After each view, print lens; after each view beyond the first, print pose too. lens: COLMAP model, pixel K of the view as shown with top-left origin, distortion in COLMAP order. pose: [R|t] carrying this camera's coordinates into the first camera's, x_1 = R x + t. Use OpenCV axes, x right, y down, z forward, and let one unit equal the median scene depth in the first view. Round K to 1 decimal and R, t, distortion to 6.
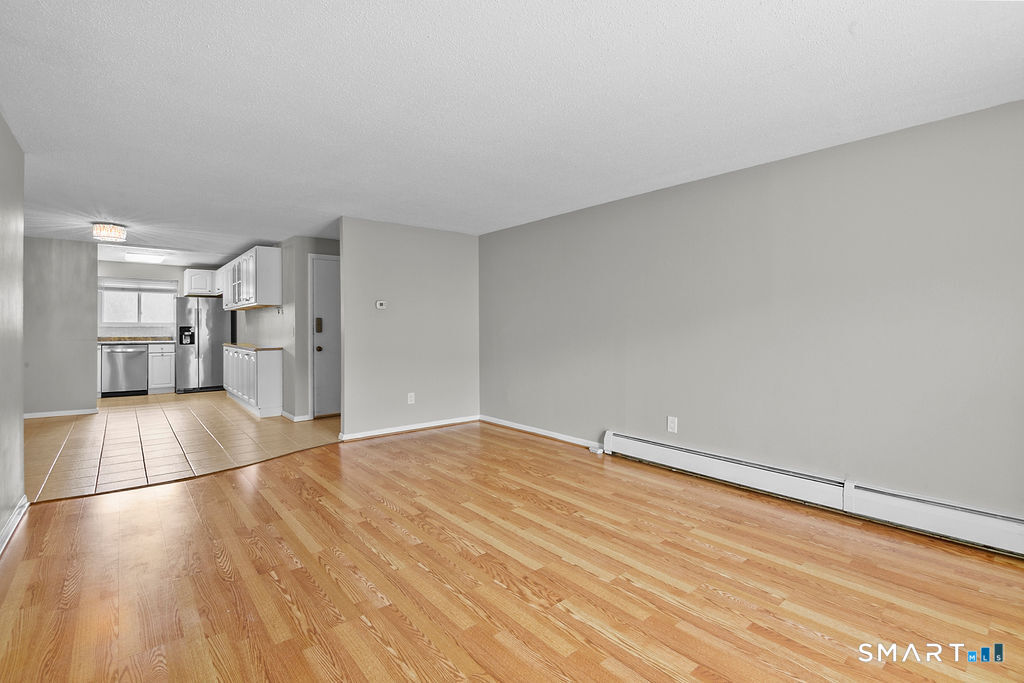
lens RADIAL K [[465.4, 0, 517.0], [0, 465.4, 322.3], [0, 0, 1]] dist [-0.011346, -0.001511]
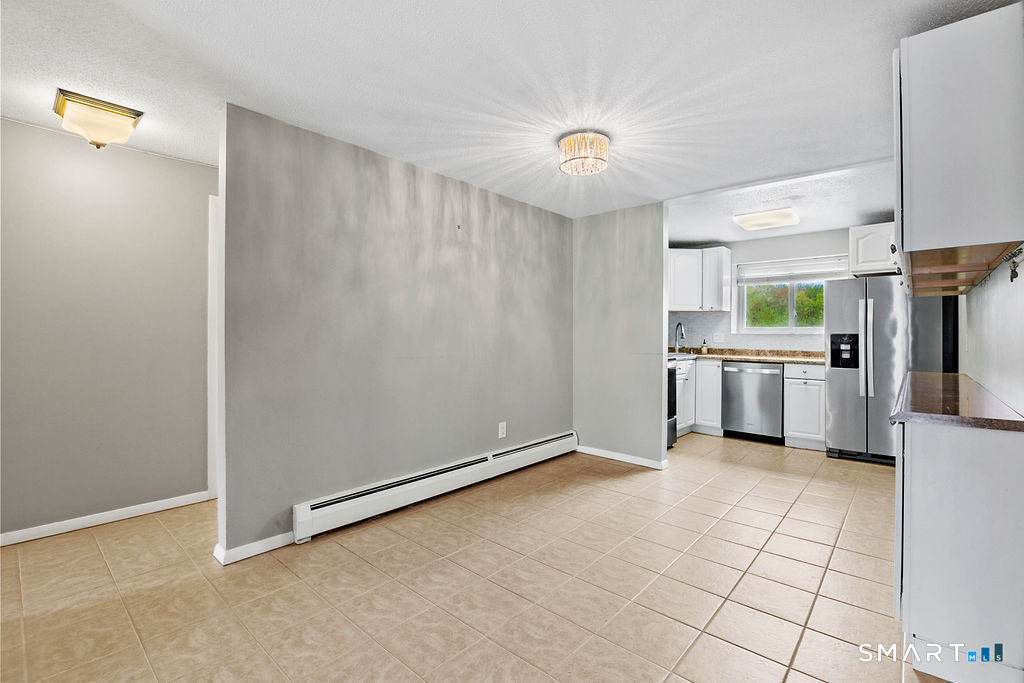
lens RADIAL K [[465.4, 0, 509.6], [0, 465.4, 336.0], [0, 0, 1]] dist [-0.011346, -0.001511]
pose [[0.138052, 0.004160, -0.990416, -0.588997], [0.004263, 0.999979, 0.004794, 0.017158], [0.990416, -0.004884, 0.138031, 1.338076]]
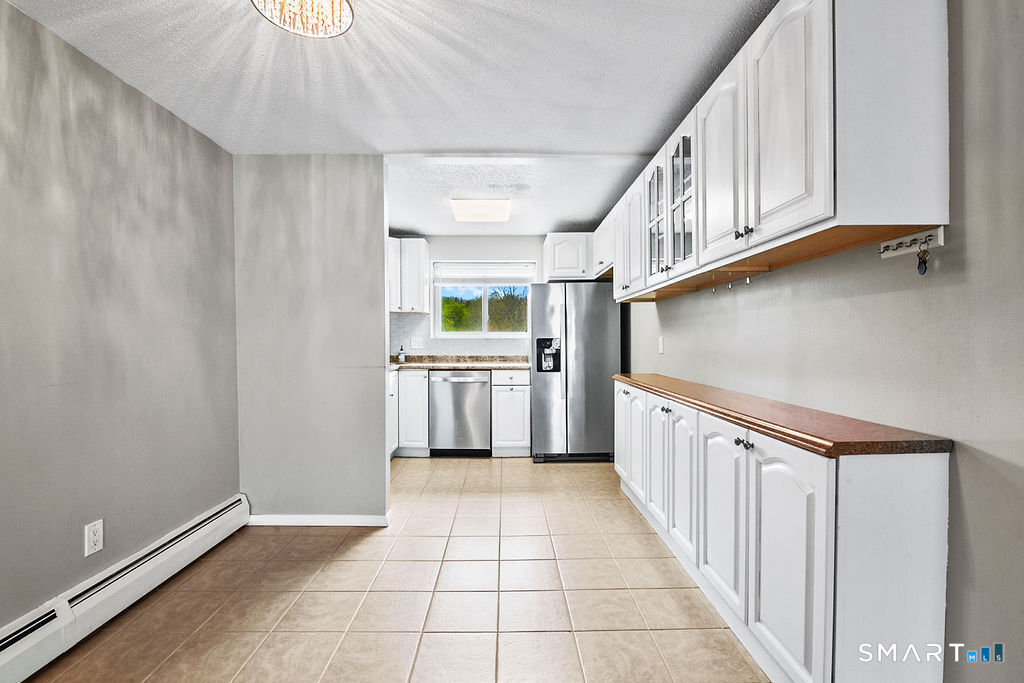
lens RADIAL K [[465.4, 0, 513.7], [0, 465.4, 349.5], [0, 0, 1]] dist [-0.011346, -0.001511]
pose [[0.770173, 0.010765, -0.637745, -0.988065], [0.008395, 0.999600, 0.027012, 0.016824], [0.637780, -0.026157, 0.769774, 1.380781]]
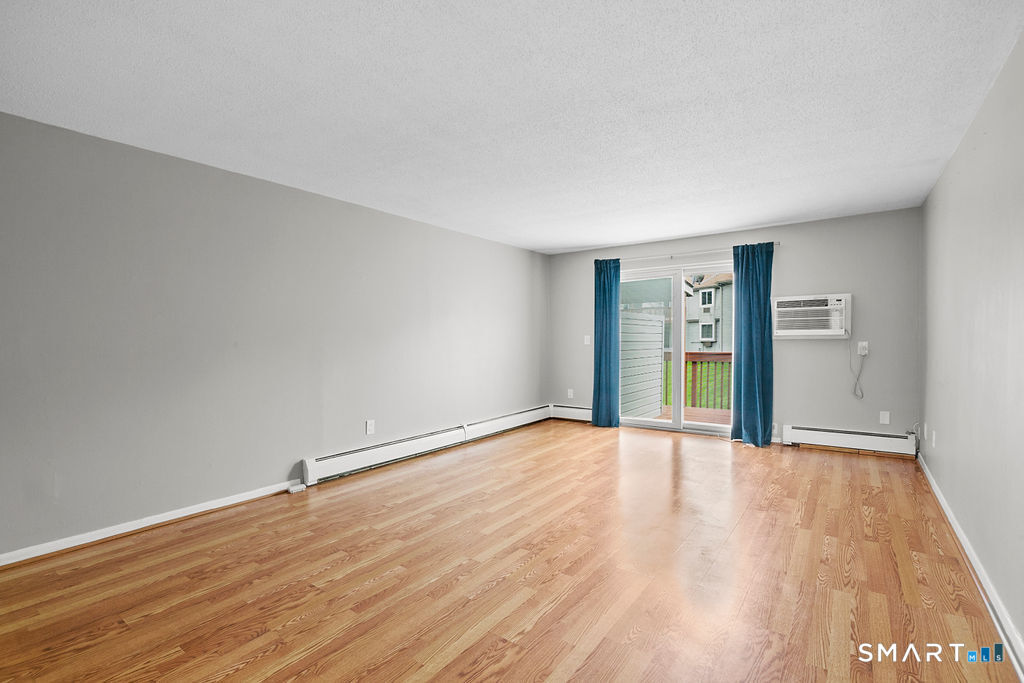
lens RADIAL K [[465.4, 0, 515.3], [0, 465.4, 351.0], [0, 0, 1]] dist [-0.011346, -0.001511]
pose [[-0.242939, -0.021497, 0.969803, -0.921274], [-0.004636, 0.999769, 0.021000, 0.022895], [-0.970030, 0.000606, -0.242982, 1.089325]]
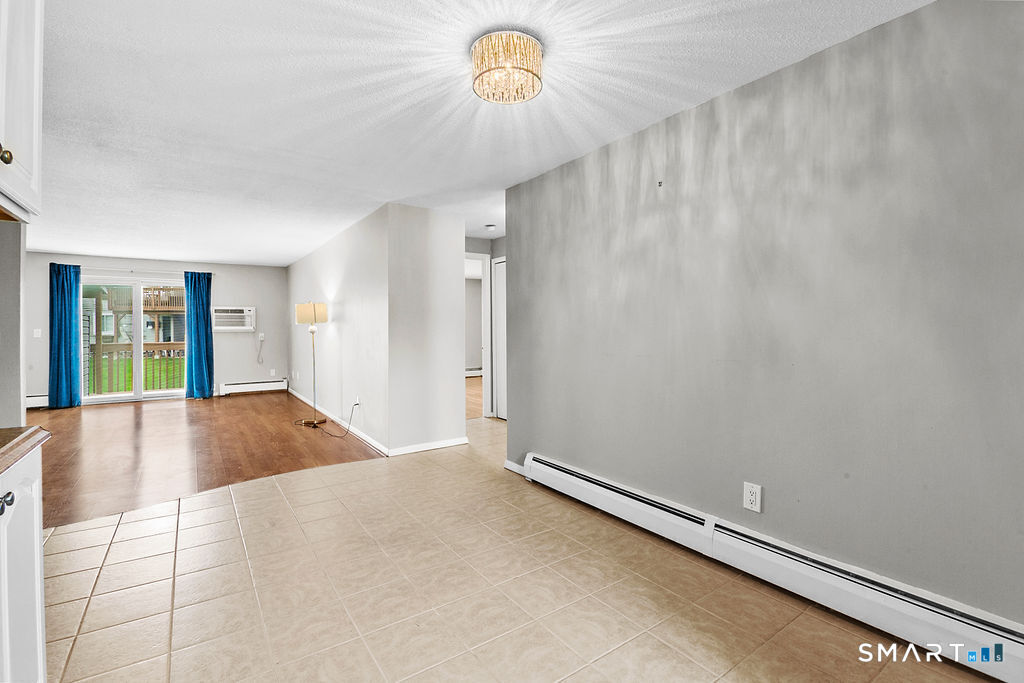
lens RADIAL K [[465.4, 0, 503.8], [0, 465.4, 334.9], [0, 0, 1]] dist [-0.011346, -0.001511]
pose [[-0.993644, 0.003897, 0.112503, -1.465316], [0.004351, 0.999983, 0.003790, 0.024377], [-0.112486, 0.004255, -0.993644, 2.168775]]
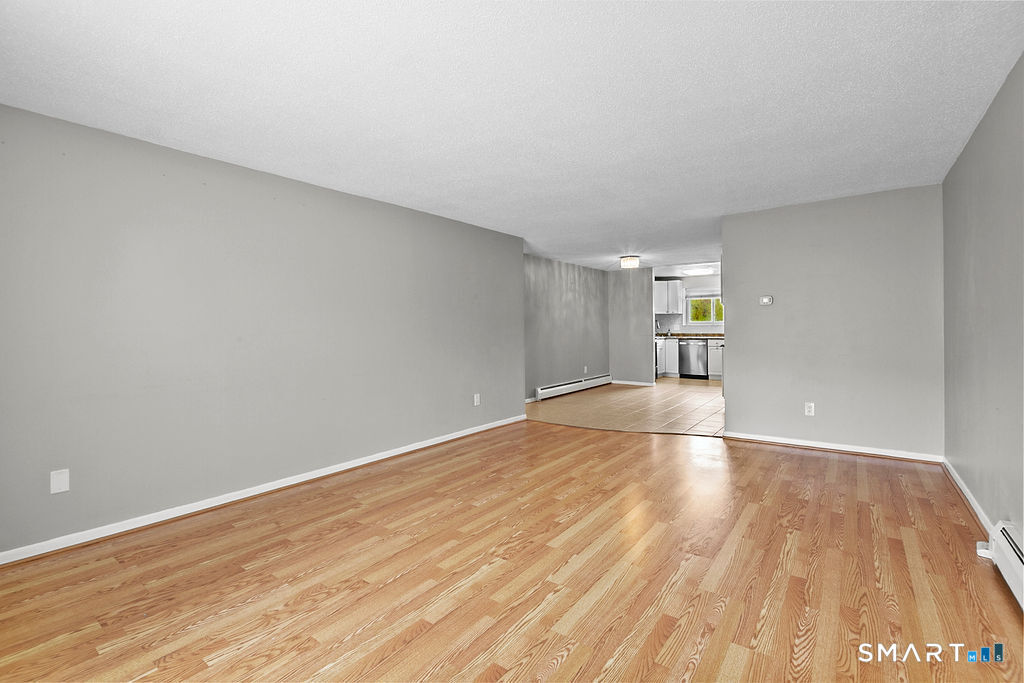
lens RADIAL K [[465.4, 0, 496.6], [0, 465.4, 334.5], [0, 0, 1]] dist [-0.011346, -0.001511]
pose [[0.197930, 0.008451, -0.980180, 0.752526], [0.022895, 0.999650, 0.013242, 0.010264], [0.979949, -0.025062, 0.197668, 0.464019]]
